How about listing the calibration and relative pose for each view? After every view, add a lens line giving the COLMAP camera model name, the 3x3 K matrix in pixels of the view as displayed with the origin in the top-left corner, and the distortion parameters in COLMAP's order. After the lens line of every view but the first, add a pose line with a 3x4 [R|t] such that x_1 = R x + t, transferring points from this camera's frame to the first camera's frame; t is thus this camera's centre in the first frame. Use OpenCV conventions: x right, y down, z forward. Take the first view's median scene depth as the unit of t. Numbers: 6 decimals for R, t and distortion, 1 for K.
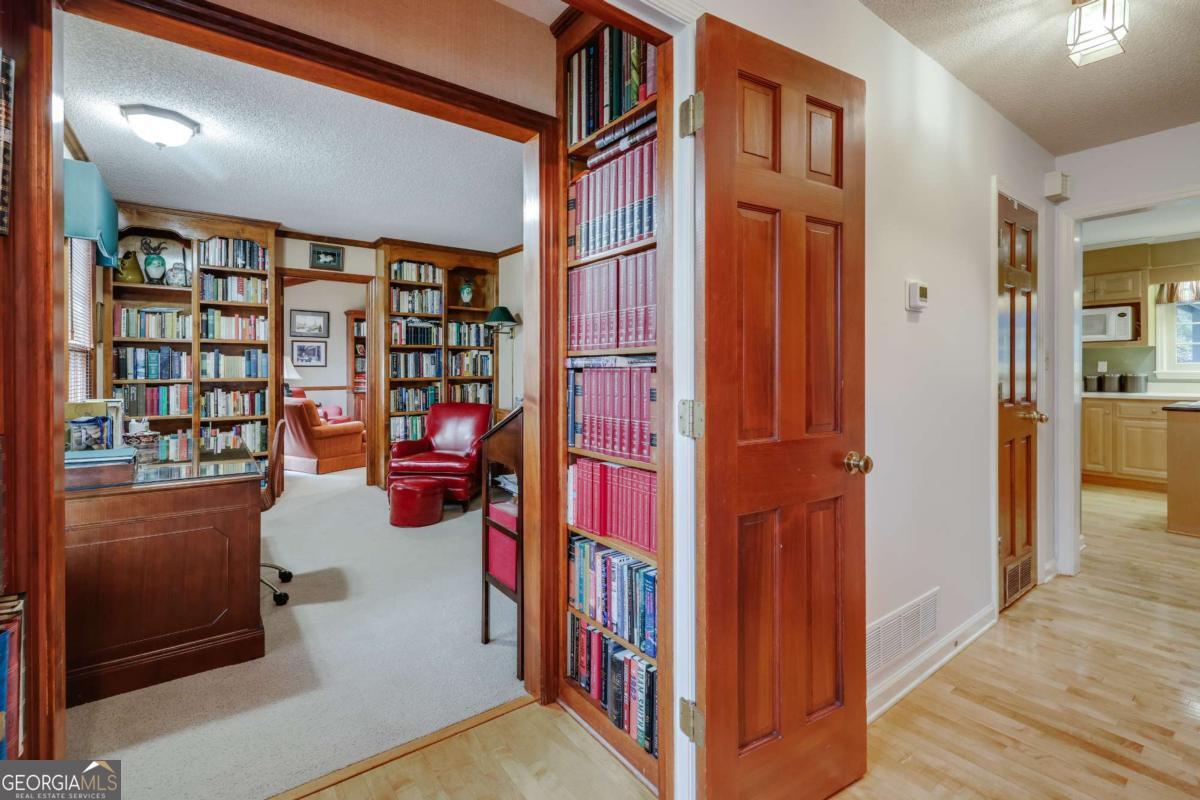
lens RADIAL K [[566.7, 0, 634.4], [0, 566.7, 371.2], [0, 0, 1]] dist [0.004723, 0.000026]
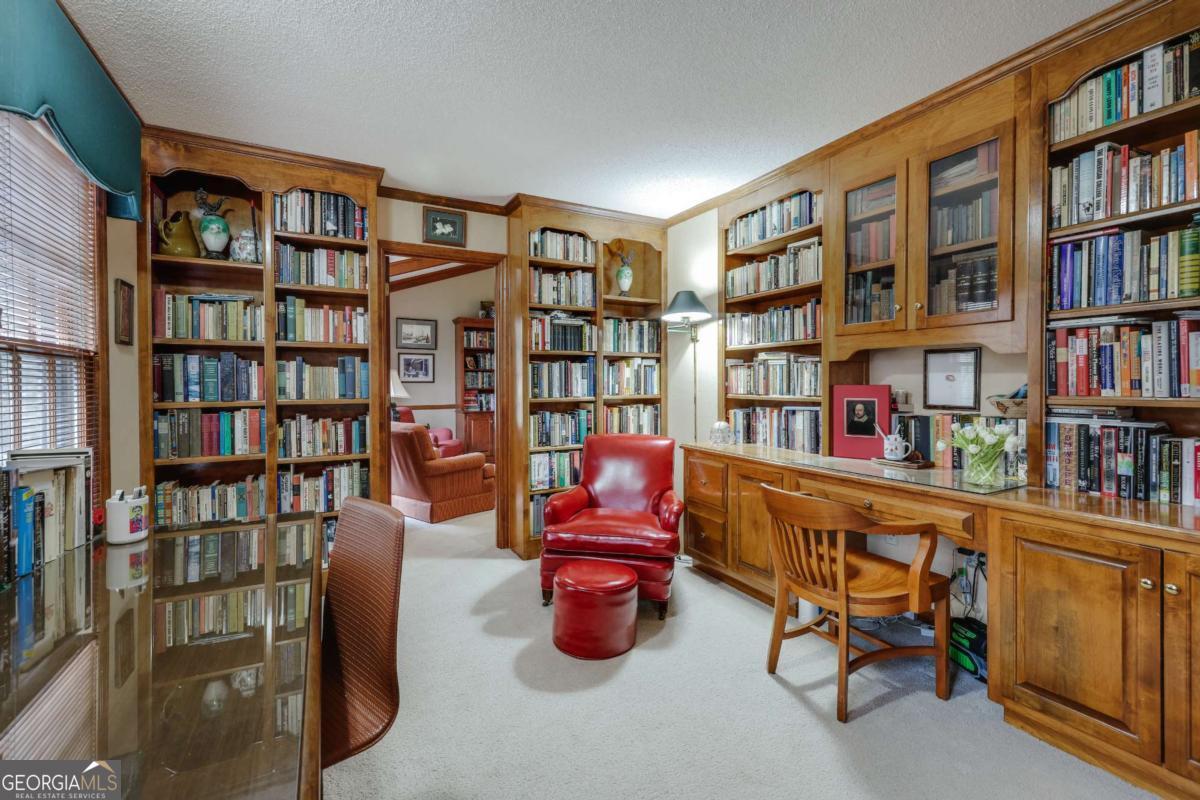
lens RADIAL K [[539.8, 0, 609.3], [0, 539.8, 393.0], [0, 0, 1]] dist [0.001215, -0.001179]
pose [[0.986097, 0.000377, -0.166170, -0.253213], [0.001626, 0.999928, 0.011919, -0.002250], [0.166162, -0.012023, 0.986025, 0.408949]]
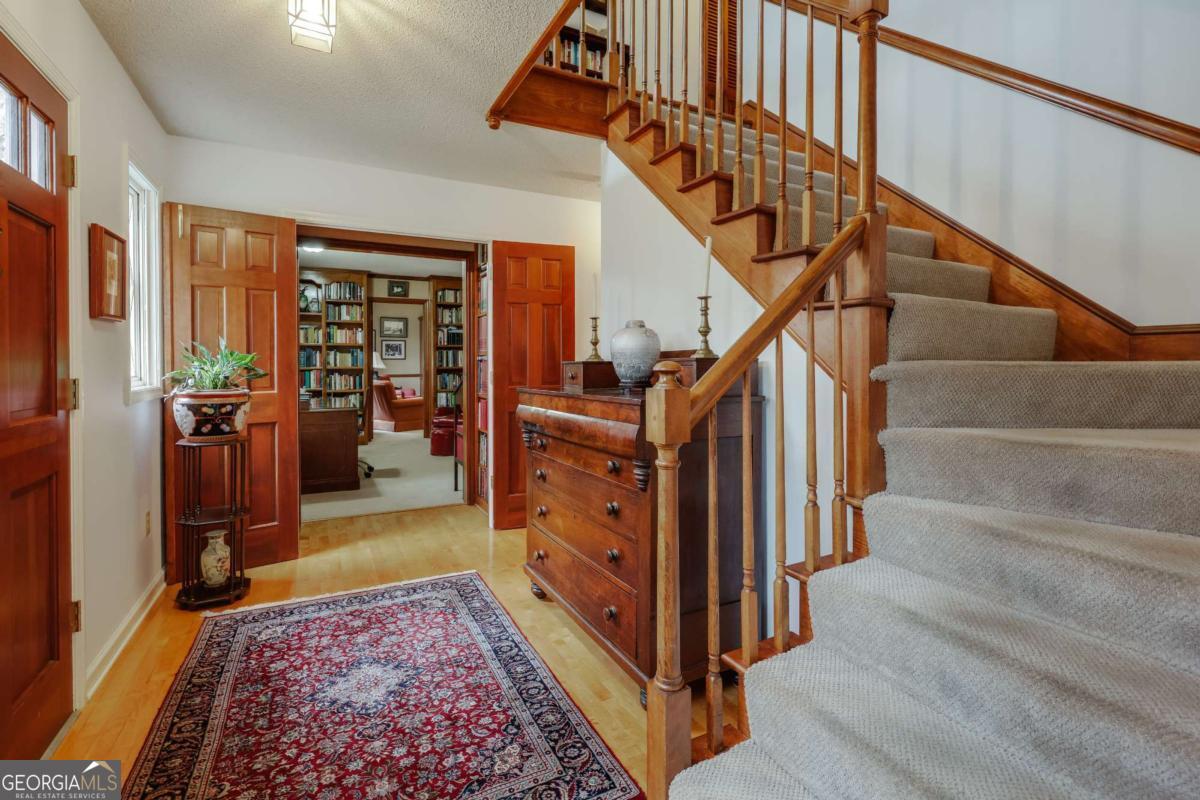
lens RADIAL K [[600.3, 0, 626.9], [0, 600.3, 366.2], [0, 0, 1]] dist [0.001750, 0.000339]
pose [[0.985967, -0.000460, -0.166939, 0.383517], [0.001421, 0.999983, 0.005639, 0.002237], [0.166934, -0.005797, 0.985951, -0.566117]]
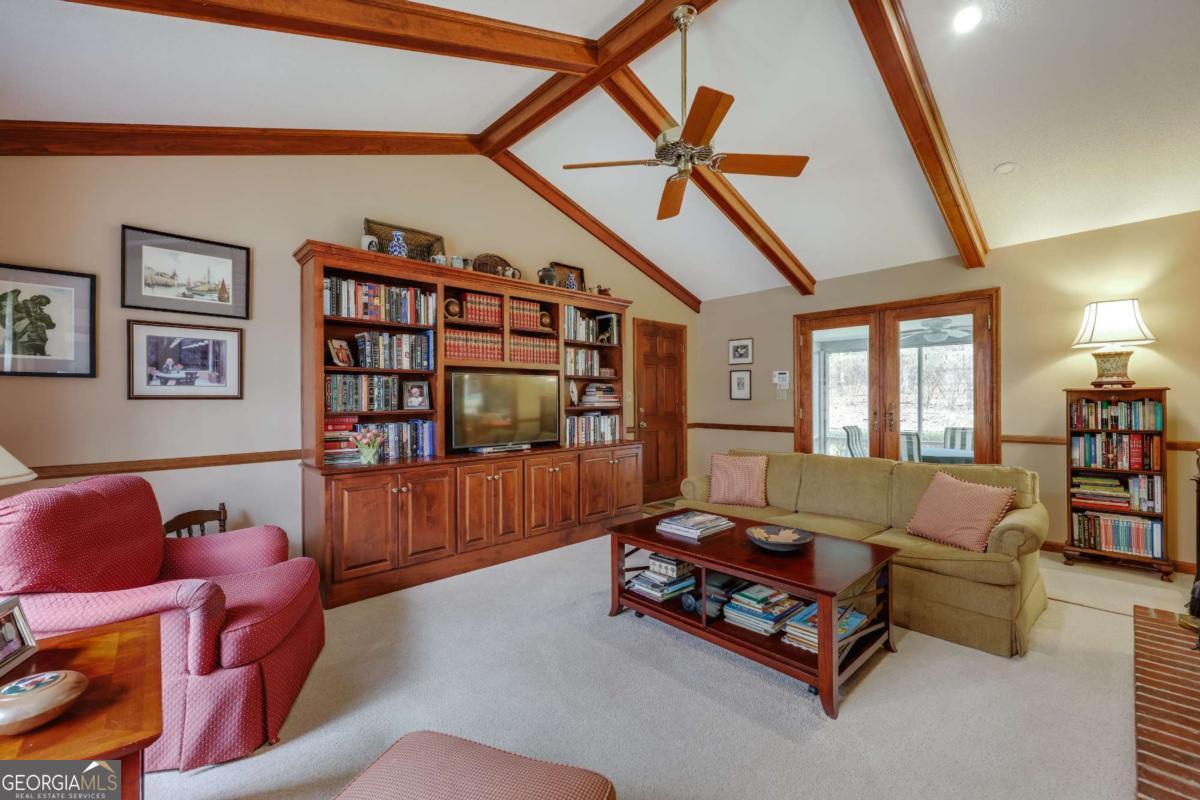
lens RADIAL K [[480.7, 0, 600.2], [0, 480.7, 402.1], [0, 0, 1]] dist [0.002488, 0.000072]
pose [[0.994750, -0.004575, 0.102231, -0.647994], [0.004803, 0.999987, -0.001982, -0.007756], [-0.102221, 0.002463, 0.994759, 1.252959]]
